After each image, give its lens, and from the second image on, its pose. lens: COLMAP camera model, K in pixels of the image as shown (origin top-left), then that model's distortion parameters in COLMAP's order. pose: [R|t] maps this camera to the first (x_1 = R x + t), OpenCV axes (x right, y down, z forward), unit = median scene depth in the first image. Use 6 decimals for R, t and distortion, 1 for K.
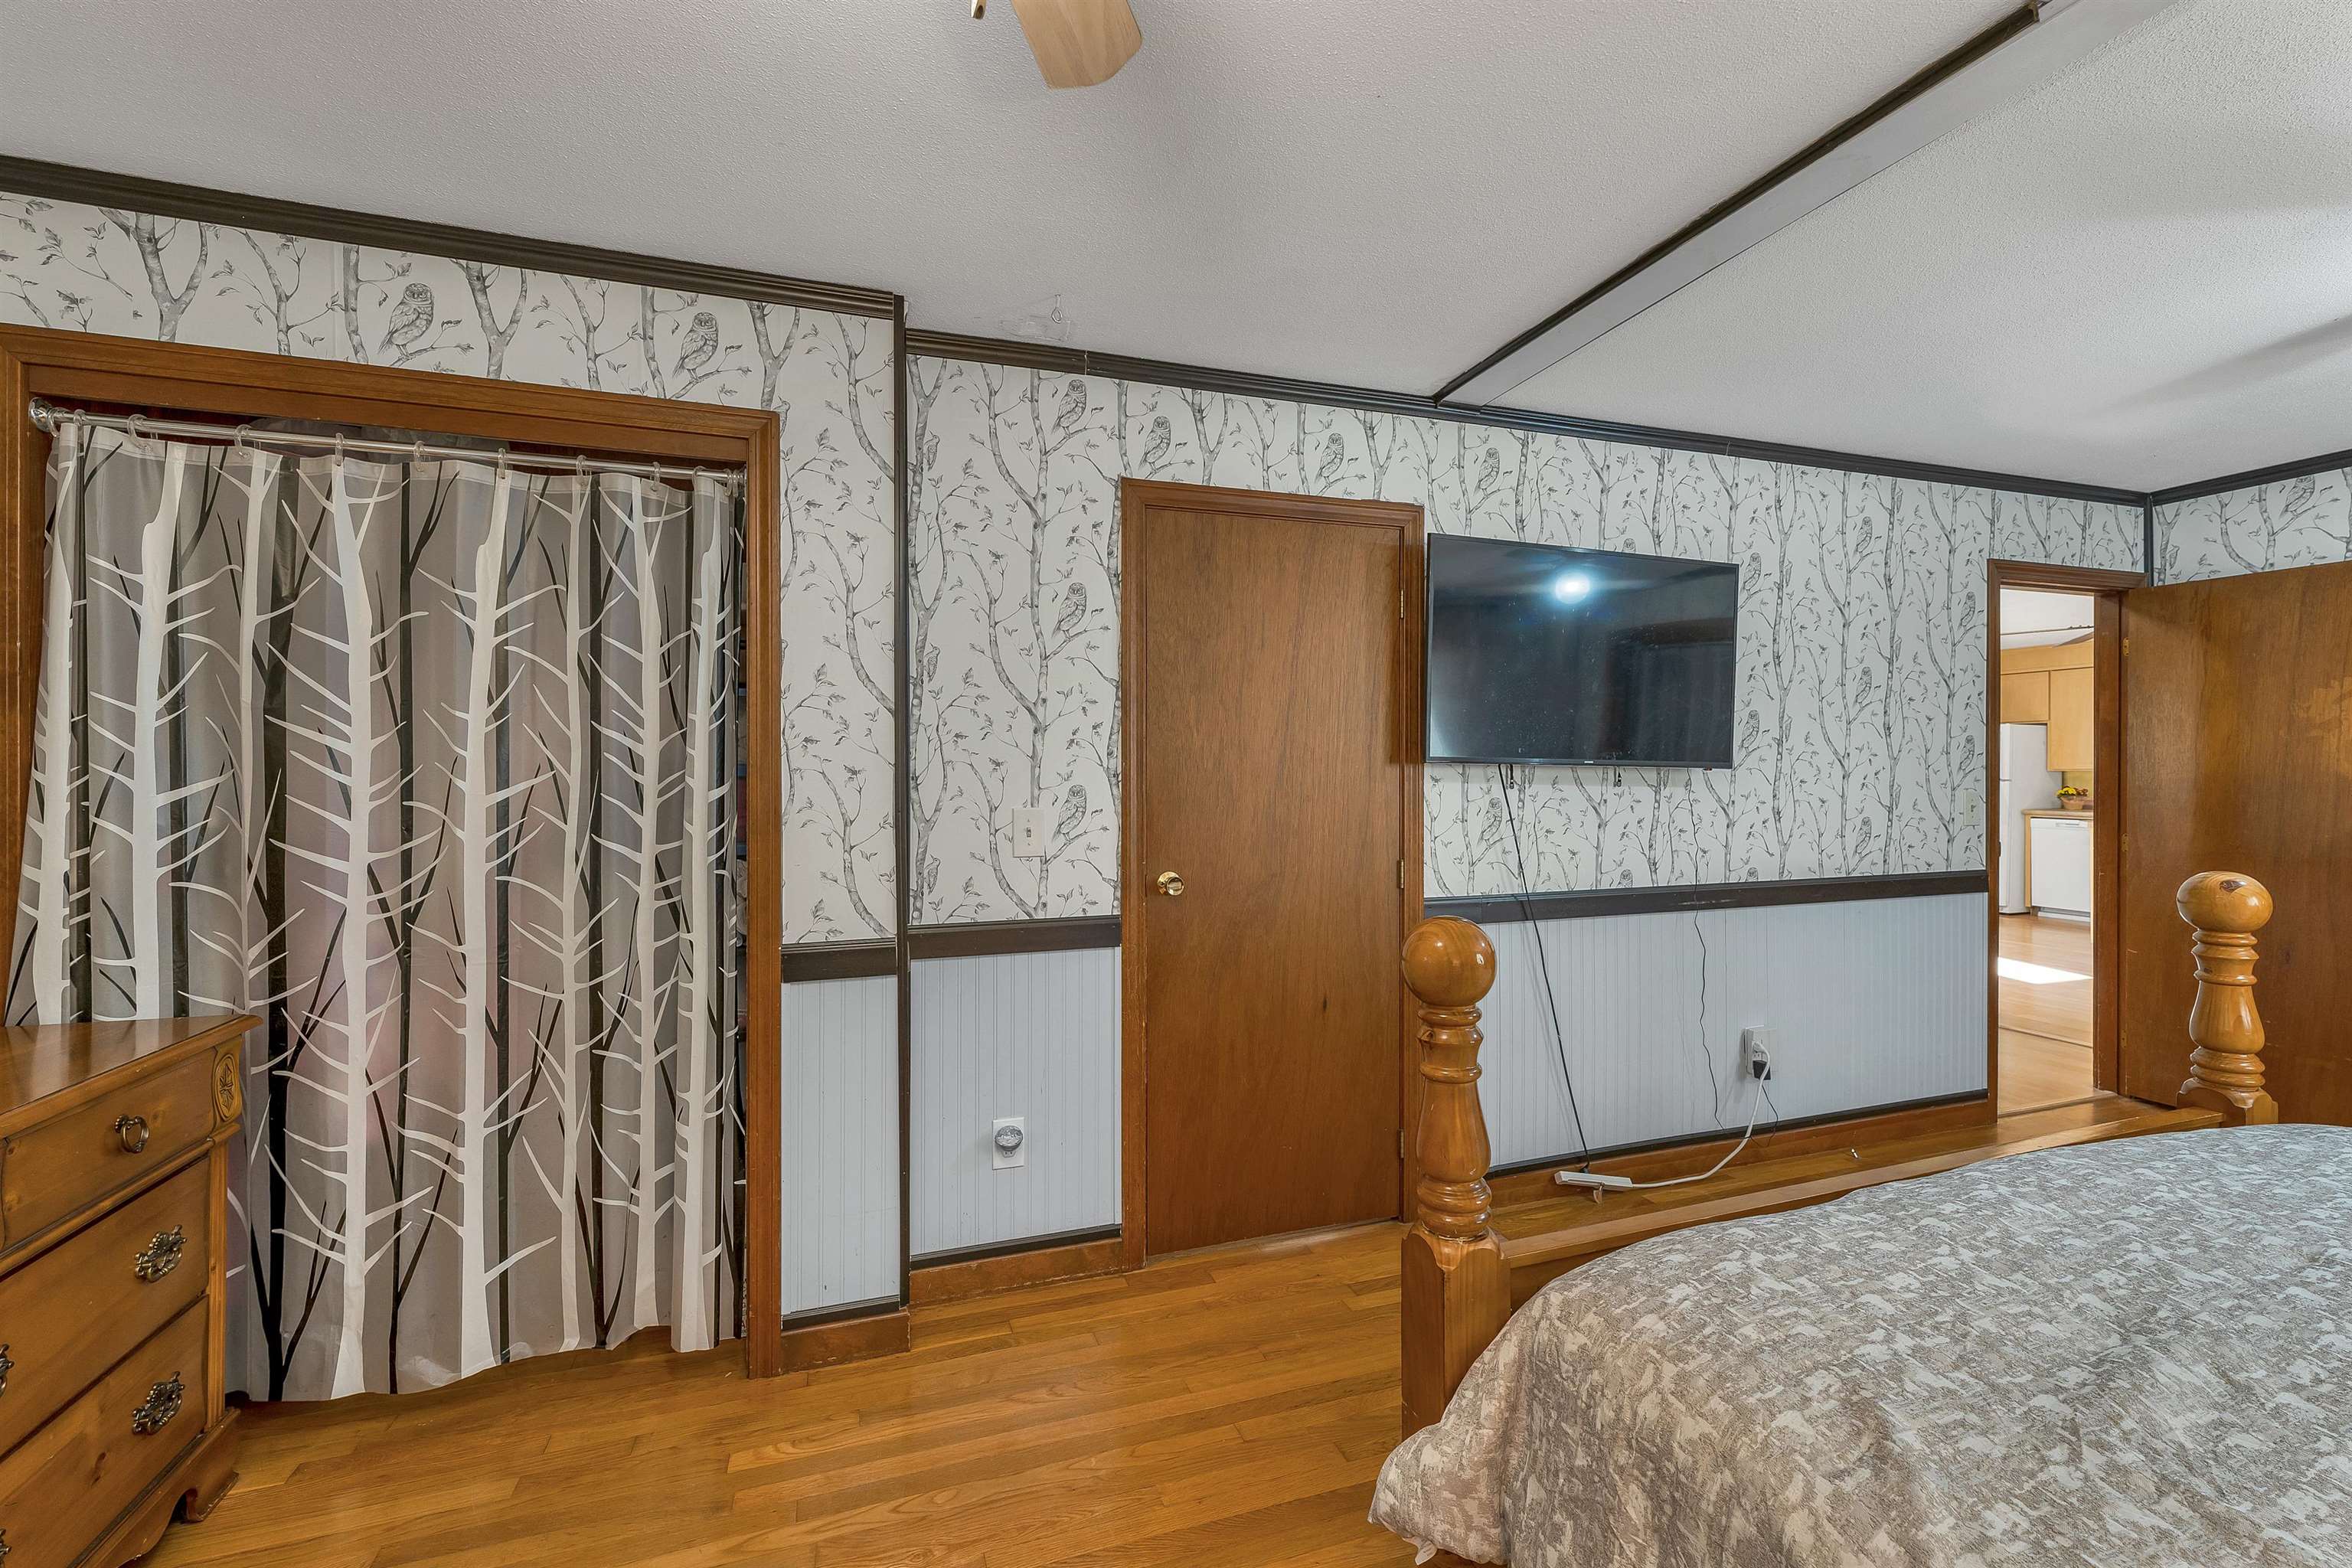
lens RADIAL K [[969.7, 0, 1180.4], [0, 969.7, 764.9], [0, 0, 1]] dist [0.002066, 0.000118]
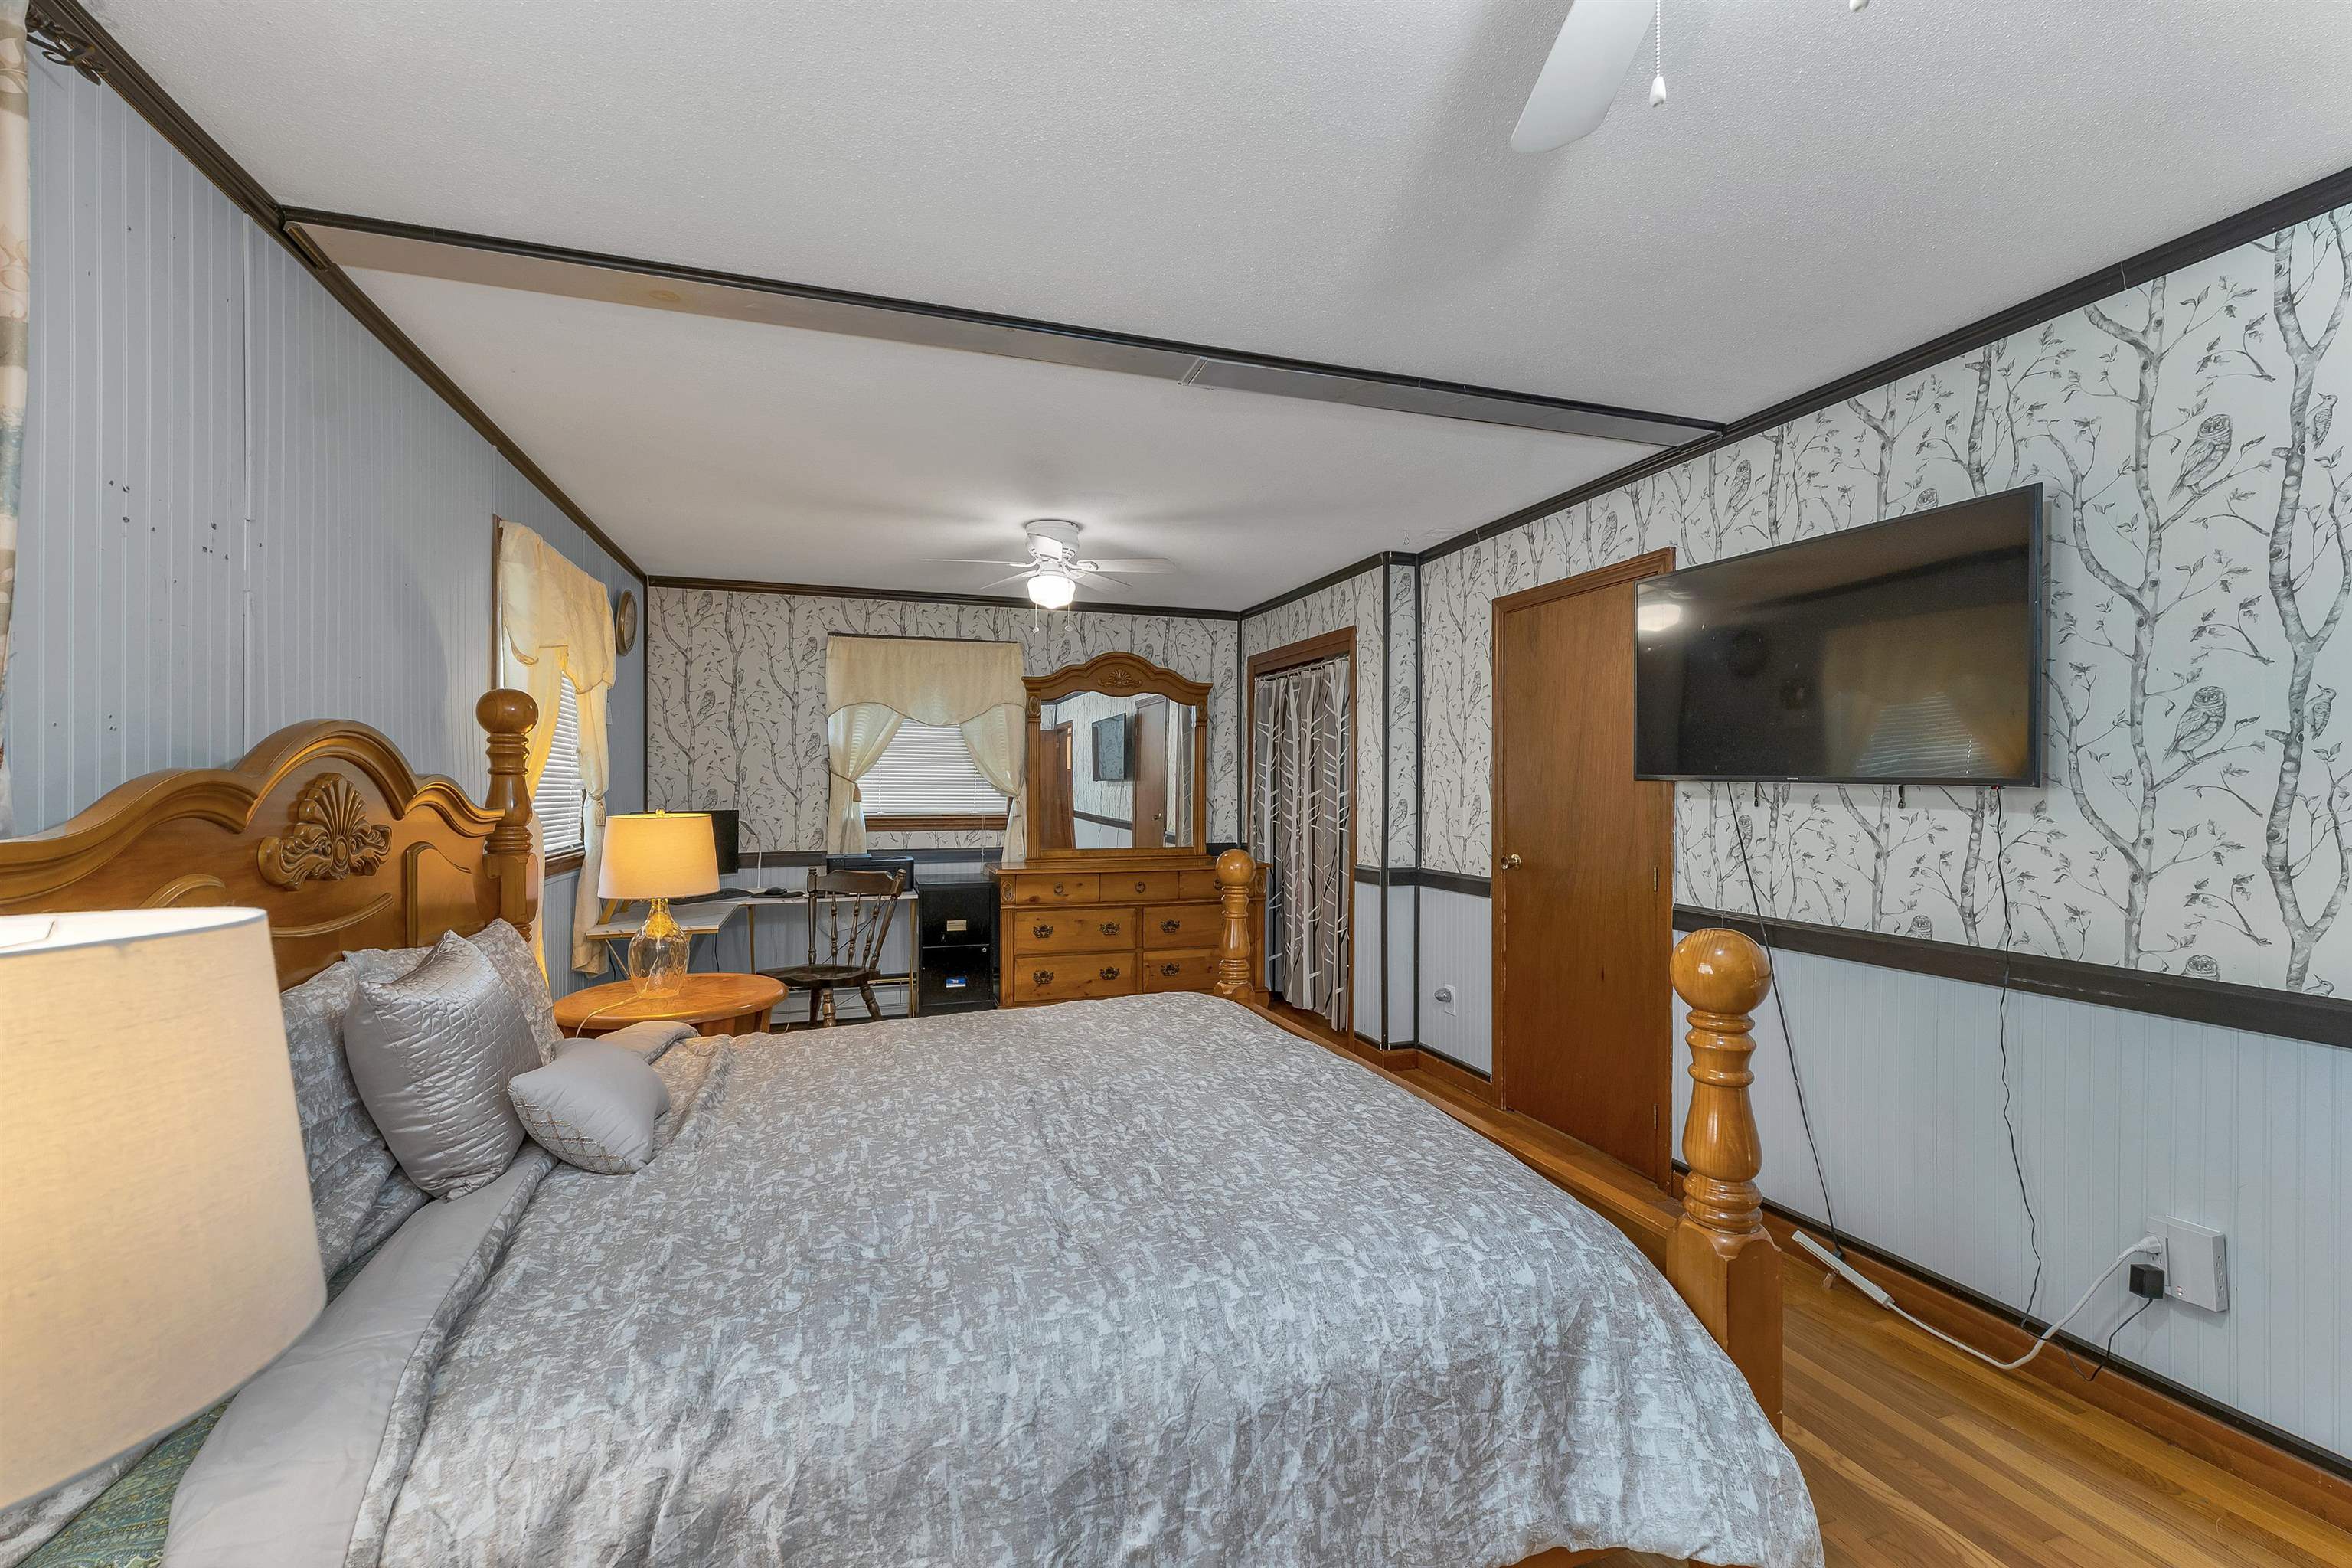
lens RADIAL K [[969.7, 0, 1168.6], [0, 969.7, 788.3], [0, 0, 1]] dist [0.002066, 0.000118]
pose [[0.000122, 0.001890, -0.999998, 1.425133], [-0.005093, 0.999985, 0.001889, 0.008663], [0.999987, 0.005092, 0.000132, 0.451827]]
